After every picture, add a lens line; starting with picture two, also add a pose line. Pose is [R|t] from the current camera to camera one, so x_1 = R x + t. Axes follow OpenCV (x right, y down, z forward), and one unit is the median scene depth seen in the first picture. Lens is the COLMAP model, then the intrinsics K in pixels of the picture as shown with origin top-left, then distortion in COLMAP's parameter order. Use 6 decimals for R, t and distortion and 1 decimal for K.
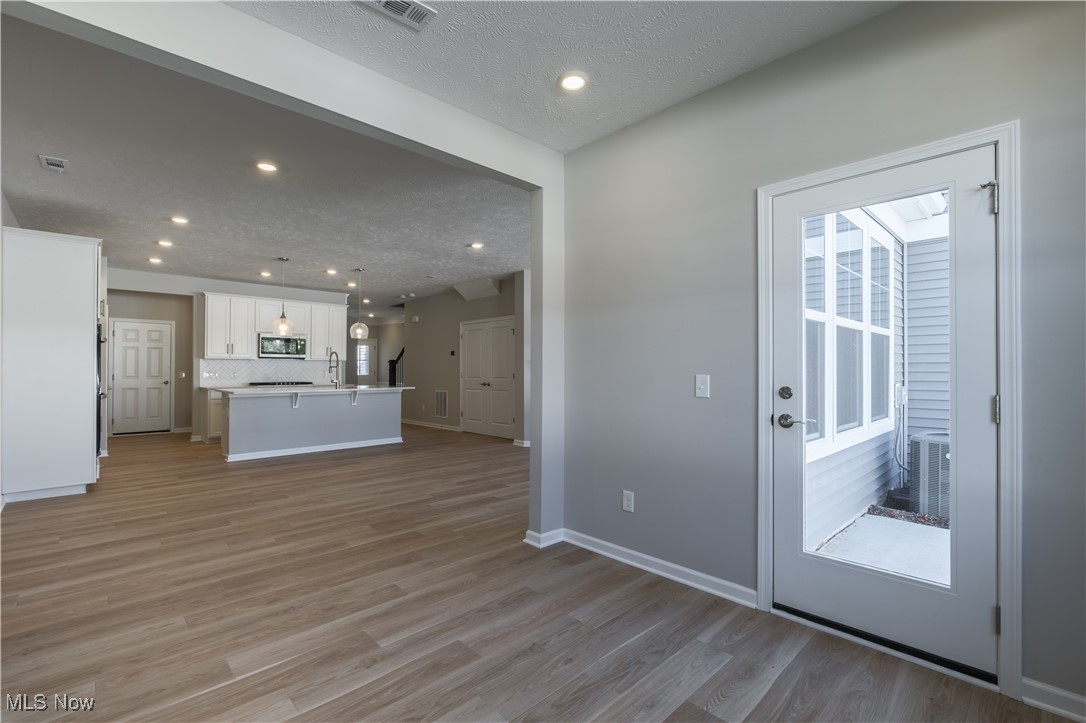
lens RADIAL K [[484.1, 0, 542.4], [0, 484.1, 366.4], [0, 0, 1]] dist [-0.000619, -0.000072]
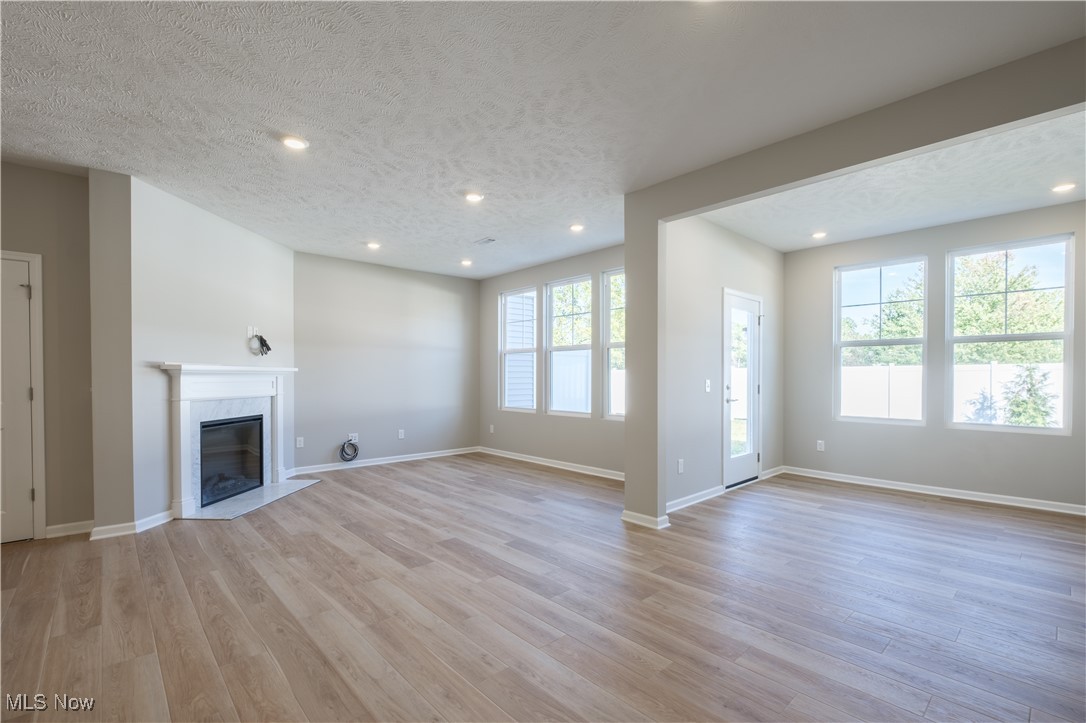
lens RADIAL K [[484.0, 0, 543.7], [0, 484.0, 380.9], [0, 0, 1]] dist [-0.011192, -0.000029]
pose [[0.022828, -0.014874, 0.999629, -0.637105], [-0.001880, 0.999887, 0.014920, -0.002475], [-0.999738, -0.002219, 0.022798, 0.674895]]
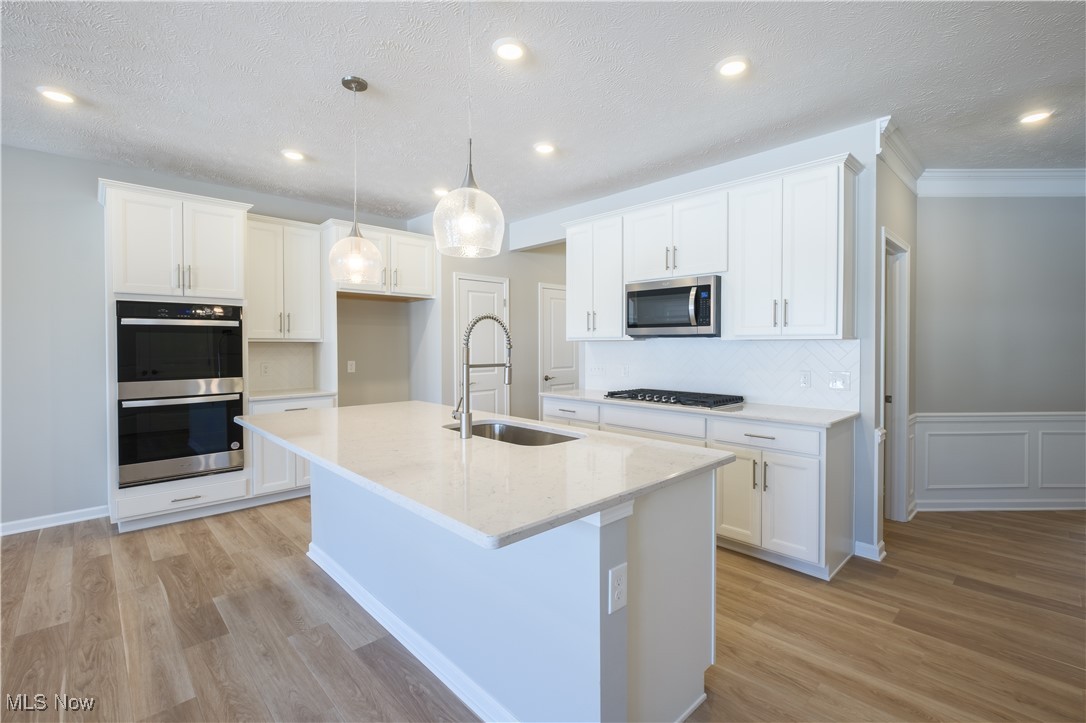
lens RADIAL K [[491.0, 0, 566.5], [0, 491.0, 349.4], [0, 0, 1]] dist [0.002238, -0.000135]
pose [[0.032613, 0.008168, -0.999435, -0.143645], [0.004962, 0.999953, 0.008334, -0.014093], [0.999456, -0.005231, 0.032571, 1.237814]]
